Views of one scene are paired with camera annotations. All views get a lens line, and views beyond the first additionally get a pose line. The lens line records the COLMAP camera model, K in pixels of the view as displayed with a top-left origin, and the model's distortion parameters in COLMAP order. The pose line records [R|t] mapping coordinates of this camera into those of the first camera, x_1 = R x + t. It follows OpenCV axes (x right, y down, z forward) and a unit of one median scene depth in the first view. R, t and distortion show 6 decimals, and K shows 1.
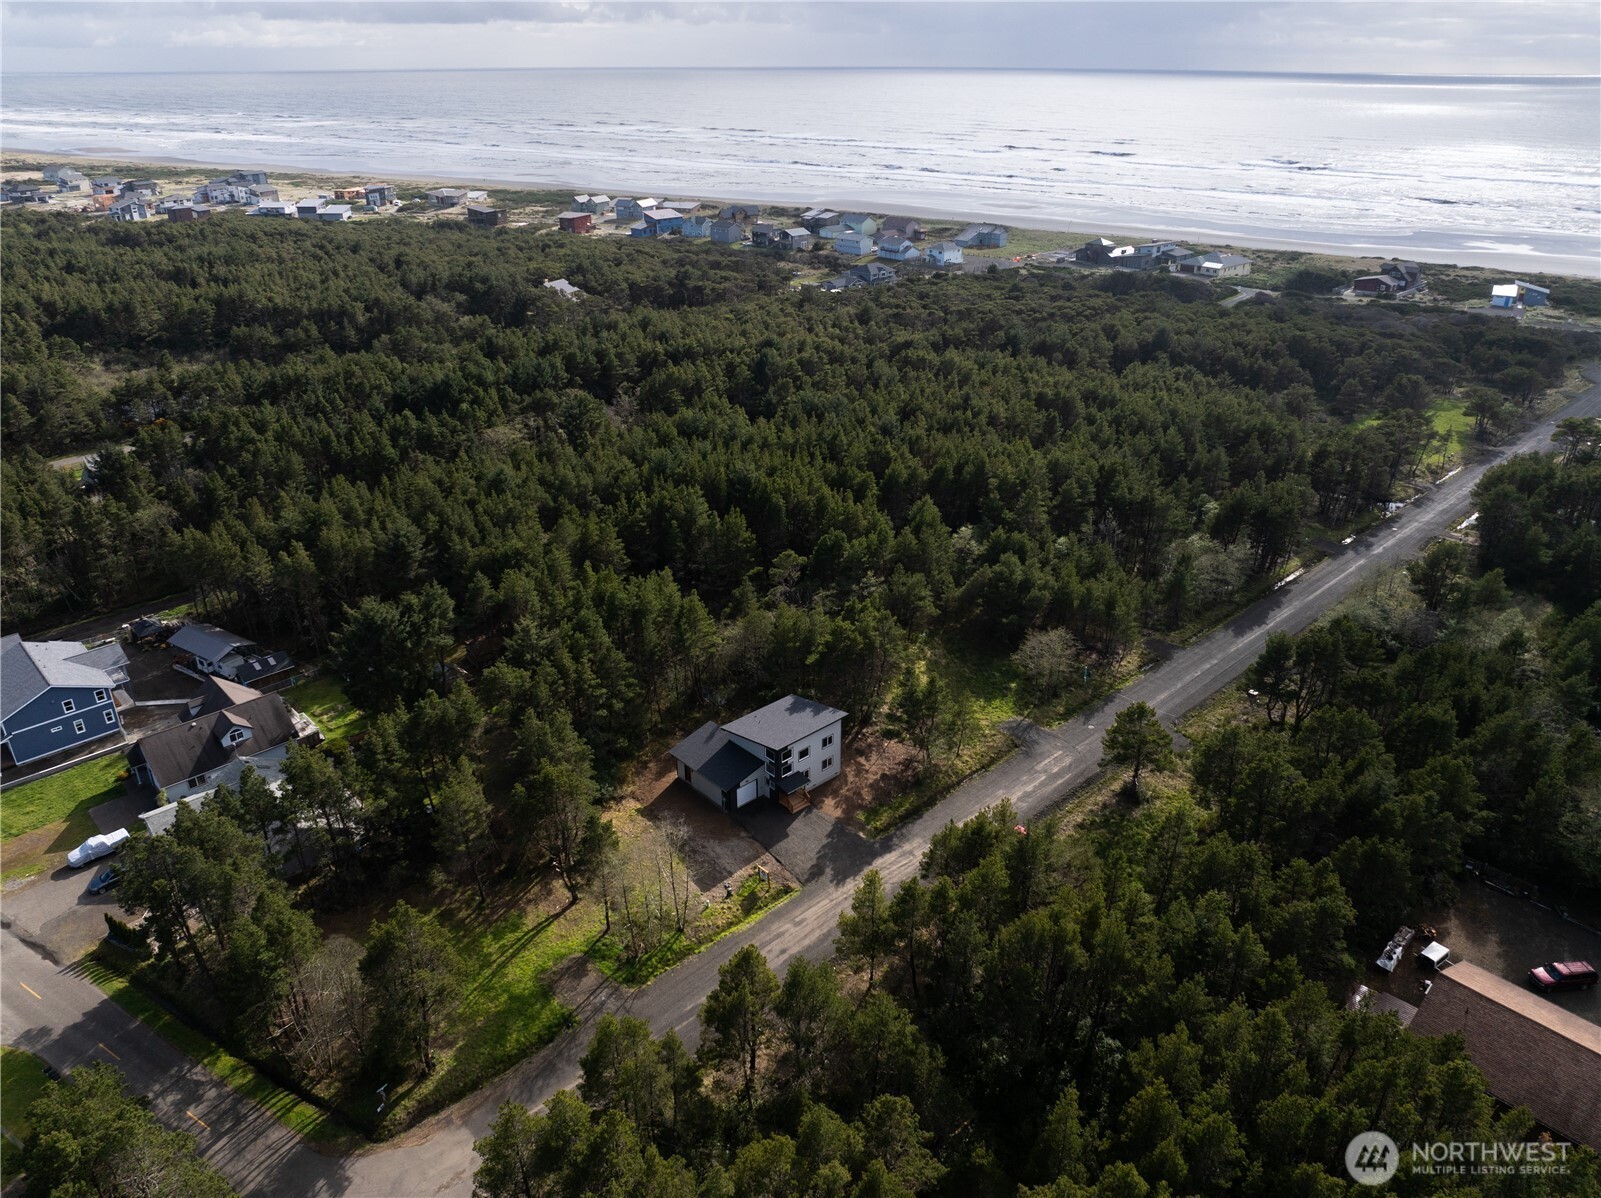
lens RADIAL K [[1122.1, 0, 807.3], [0, 1122.1, 594.3], [0, 0, 1]] dist [-0.036494, -0.005248]
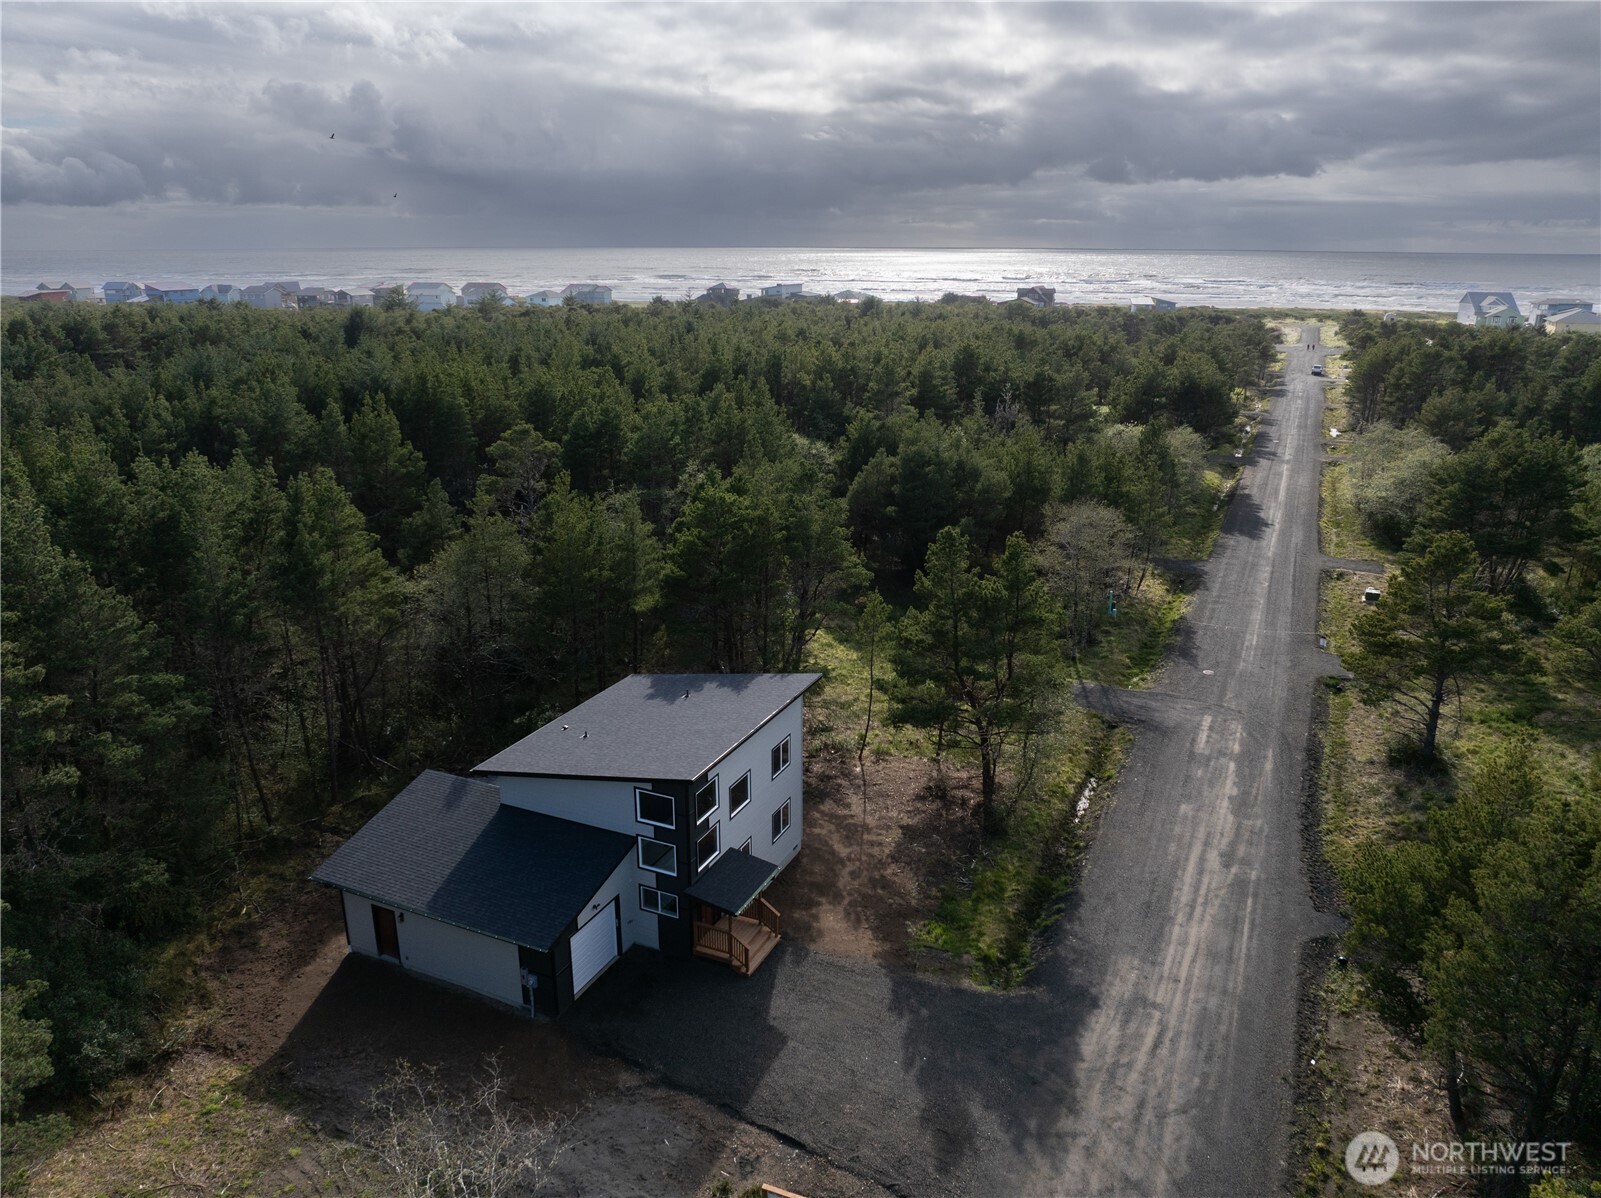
lens RADIAL K [[1122.1, 0, 807.3], [0, 1122.1, 594.3], [0, 0, 1]] dist [-0.036494, -0.005248]
pose [[0.924102, -0.113863, 0.364788, -0.069832], [0.165361, 0.979727, -0.113094, 0.084336], [-0.344516, 0.164832, 0.924196, 0.449792]]
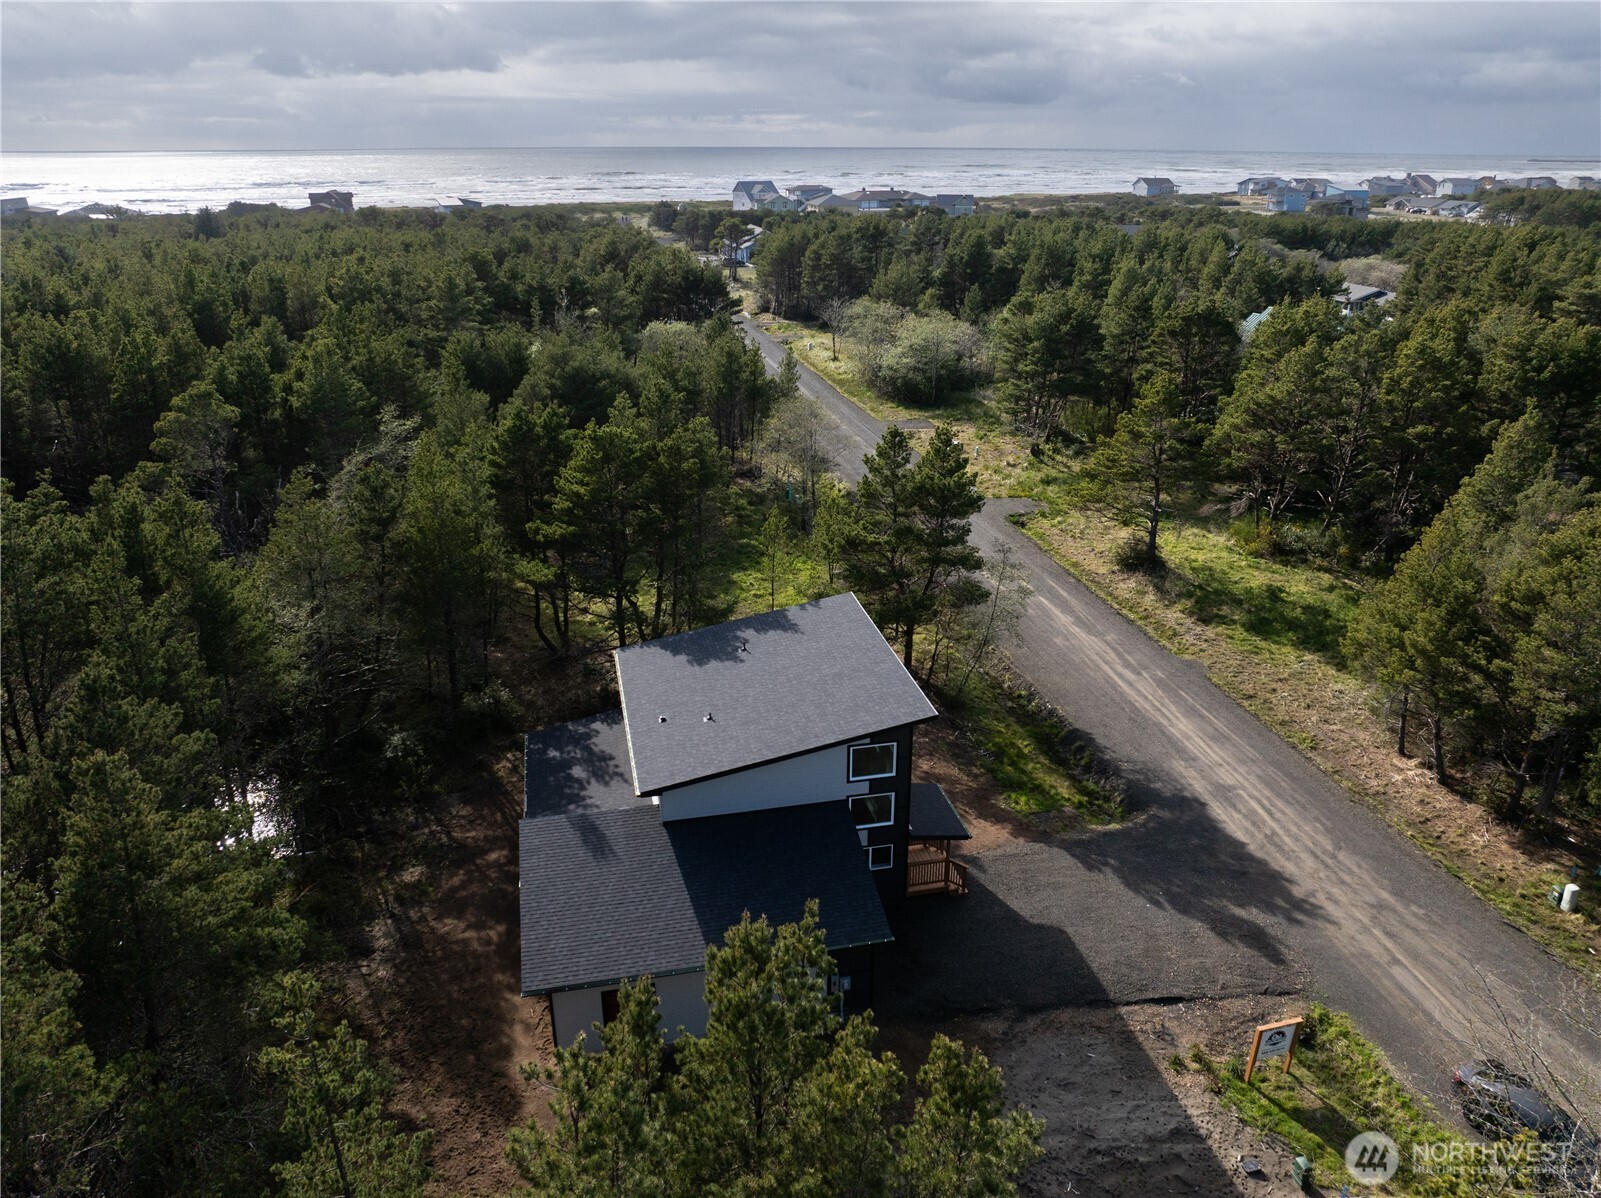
lens RADIAL K [[1122.1, 0, 807.3], [0, 1122.1, 594.3], [0, 0, 1]] dist [-0.036494, -0.005248]
pose [[0.502924, -0.322037, 0.802097, -0.180101], [0.371521, 0.918439, 0.135800, 0.036498], [-0.780410, 0.229699, 0.581549, 0.553540]]
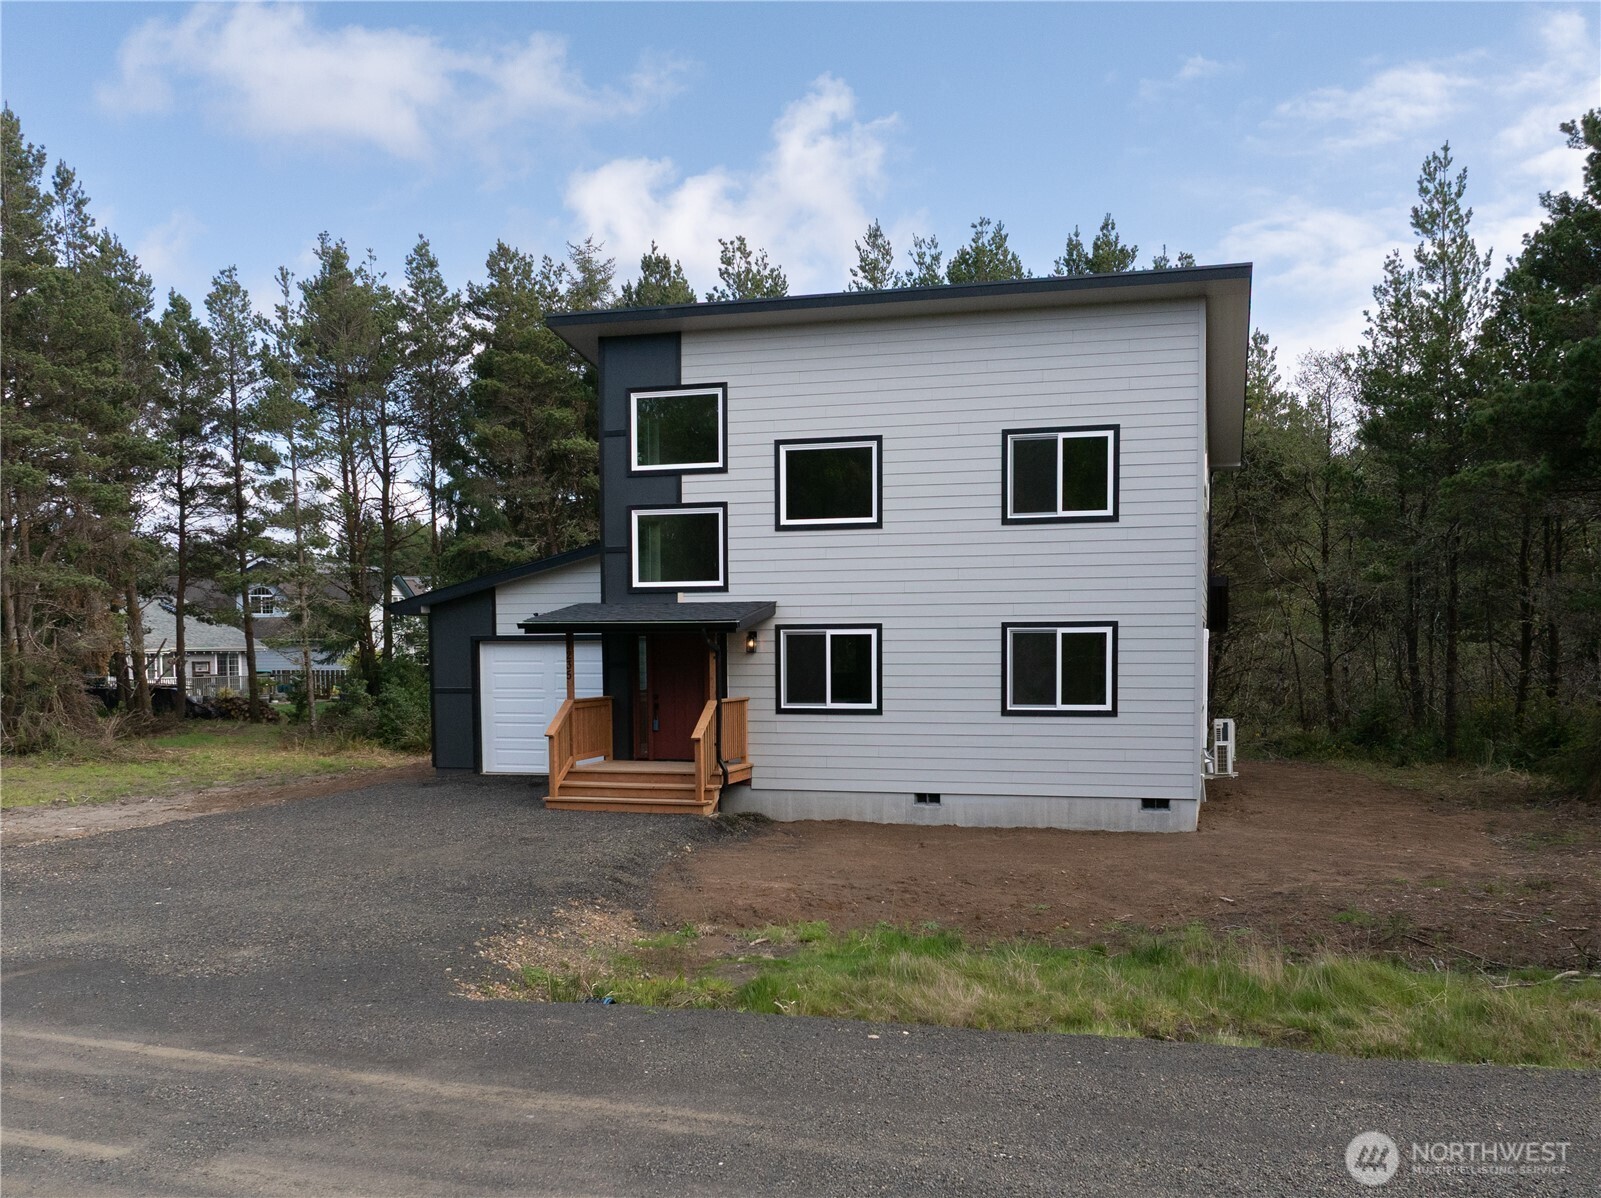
lens RADIAL K [[1122.1, 0, 807.3], [0, 1122.1, 594.3], [0, 0, 1]] dist [-0.036494, -0.005248]
pose [[0.568498, -0.015049, -0.822547, 0.075882], [-0.345070, 0.903268, -0.255018, 0.130173], [0.746818, 0.428814, 0.508313, 0.632952]]
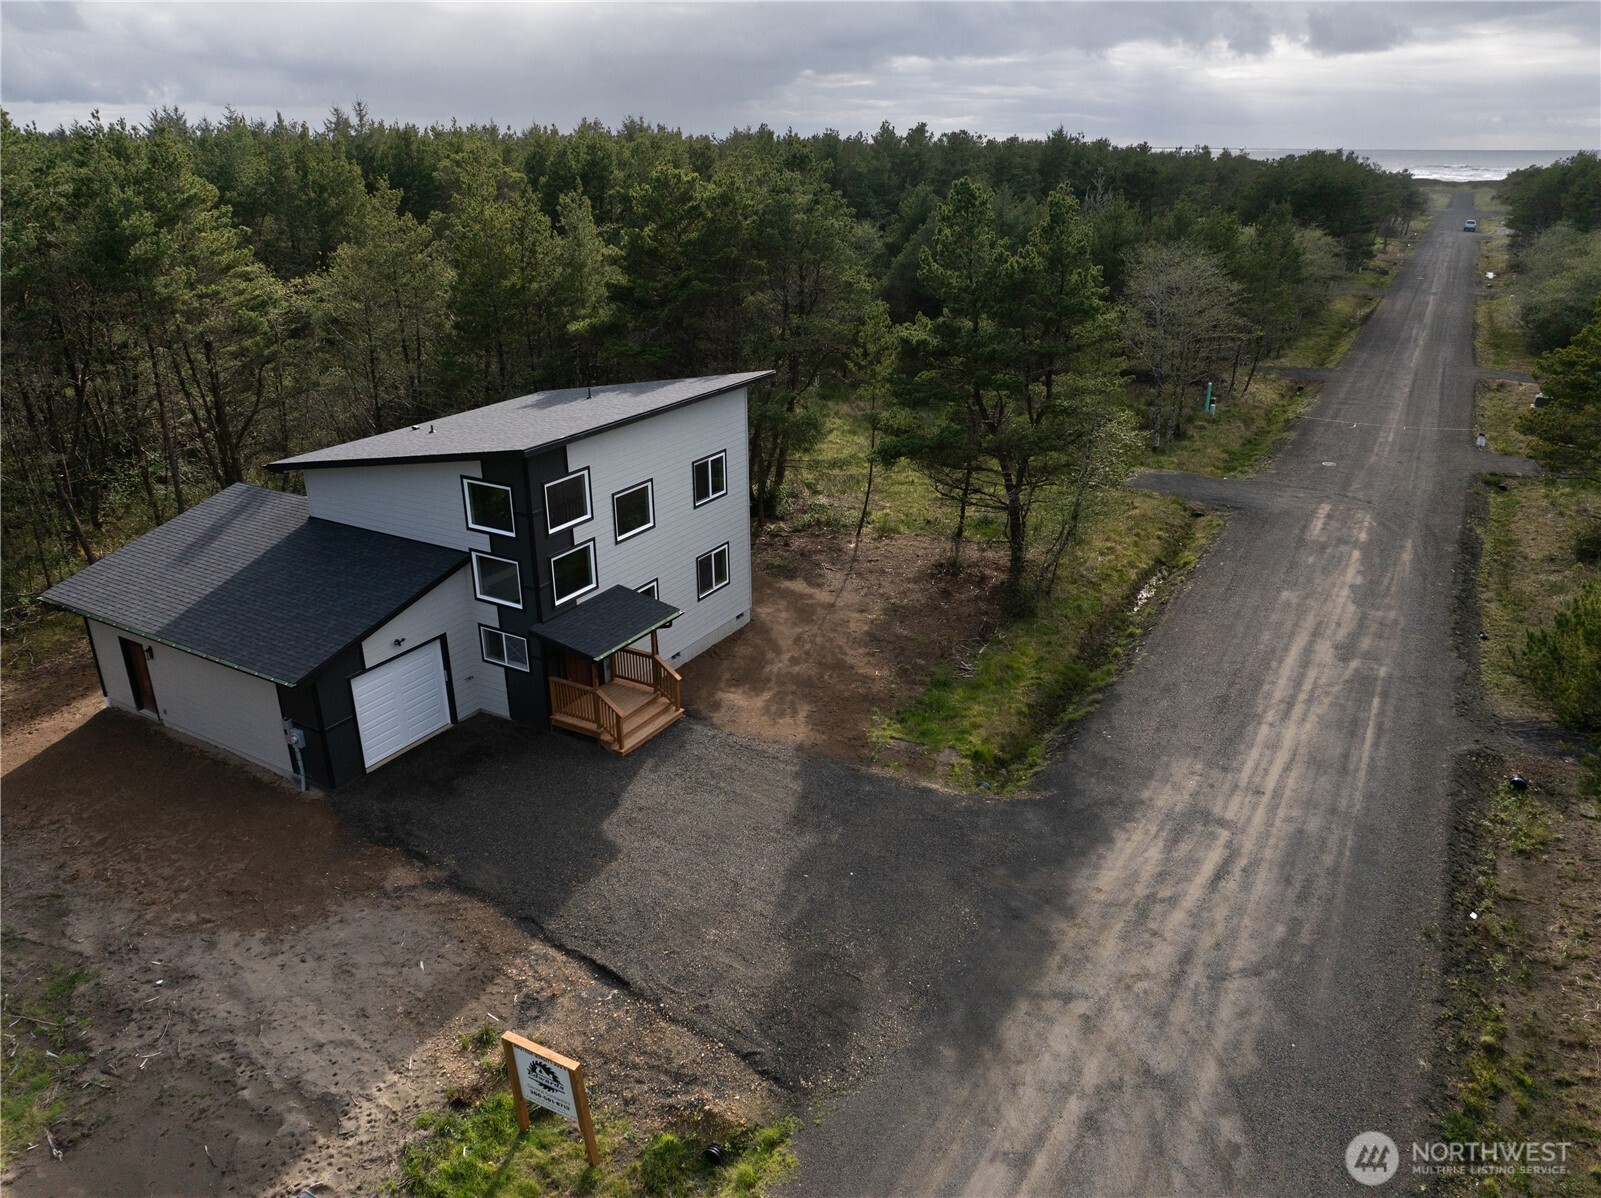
lens RADIAL K [[1122.1, 0, 807.3], [0, 1122.1, 594.3], [0, 0, 1]] dist [-0.036494, -0.005248]
pose [[0.956123, -0.113573, 0.270055, -0.023474], [0.130941, 0.990269, -0.047129, 0.119903], [-0.262074, 0.080422, 0.961691, 0.514113]]
